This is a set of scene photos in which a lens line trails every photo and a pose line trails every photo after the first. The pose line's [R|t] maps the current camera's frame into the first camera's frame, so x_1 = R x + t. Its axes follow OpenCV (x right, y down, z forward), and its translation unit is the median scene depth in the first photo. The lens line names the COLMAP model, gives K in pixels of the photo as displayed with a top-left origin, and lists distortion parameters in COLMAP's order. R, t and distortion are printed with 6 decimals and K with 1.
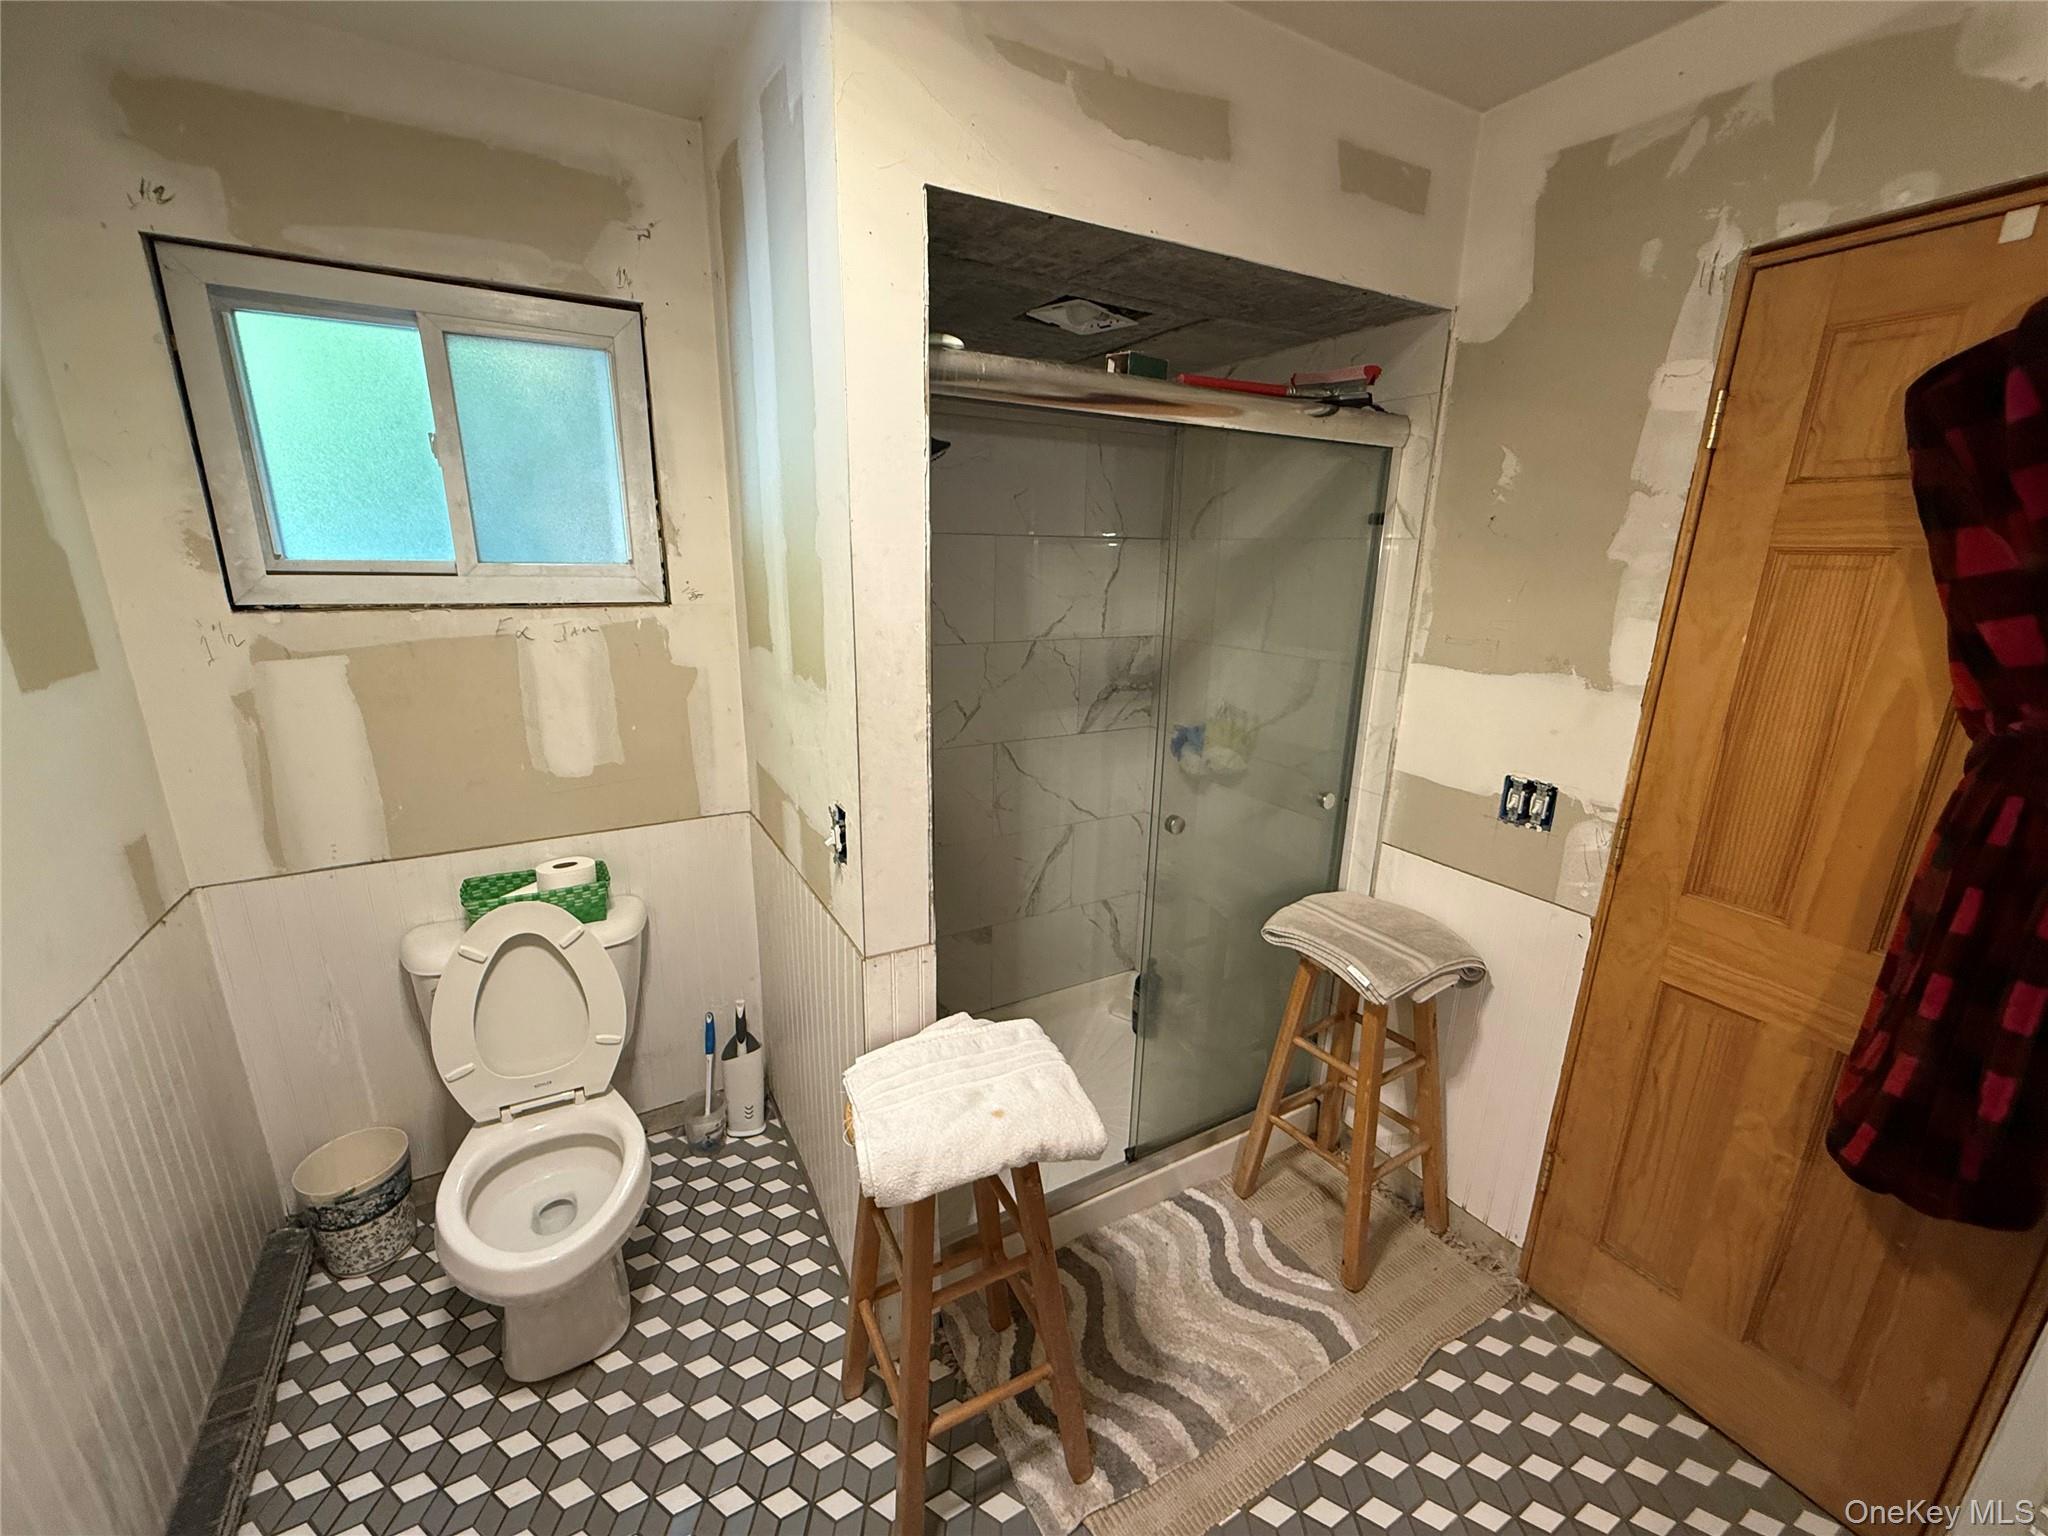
lens RADIAL K [[813.6, 0, 1019.8], [0, 813.6, 770.1], [0, 0, 1]] dist [0.001101, -0.000592]
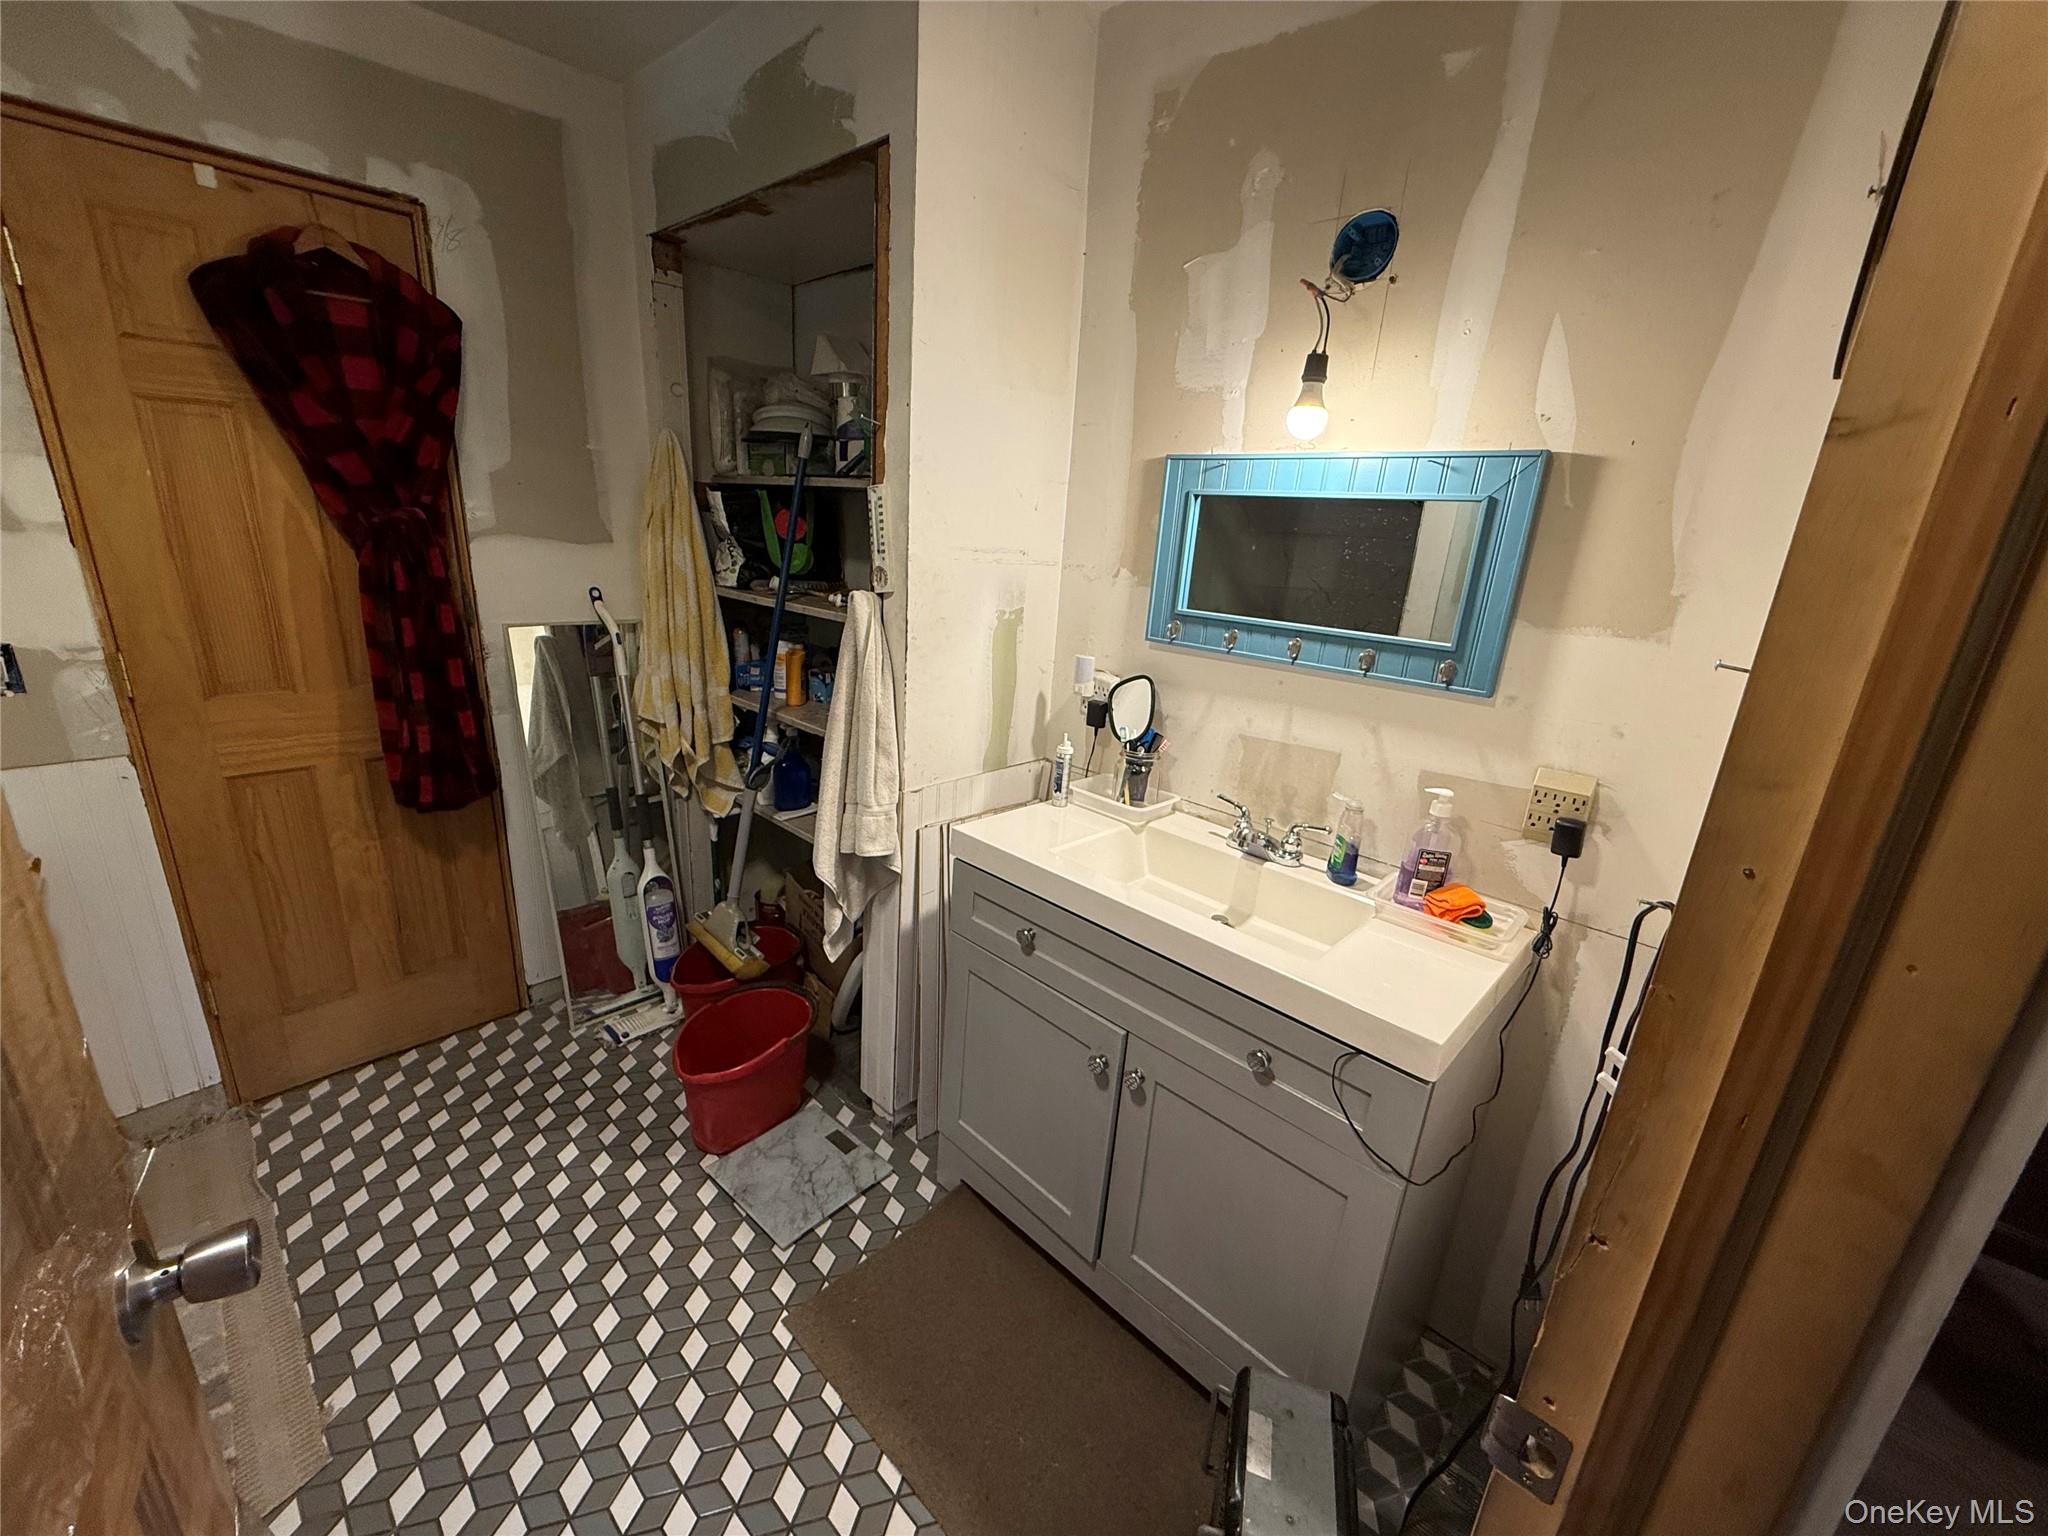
lens RADIAL K [[813.6, 0, 1018.7], [0, 813.6, 771.5], [0, 0, 1]] dist [0.001101, -0.000592]
pose [[-0.294300, -0.308976, 0.904390, -0.623843], [0.194723, 0.907064, 0.373254, 0.034744], [-0.935666, 0.285954, -0.206784, 0.162223]]
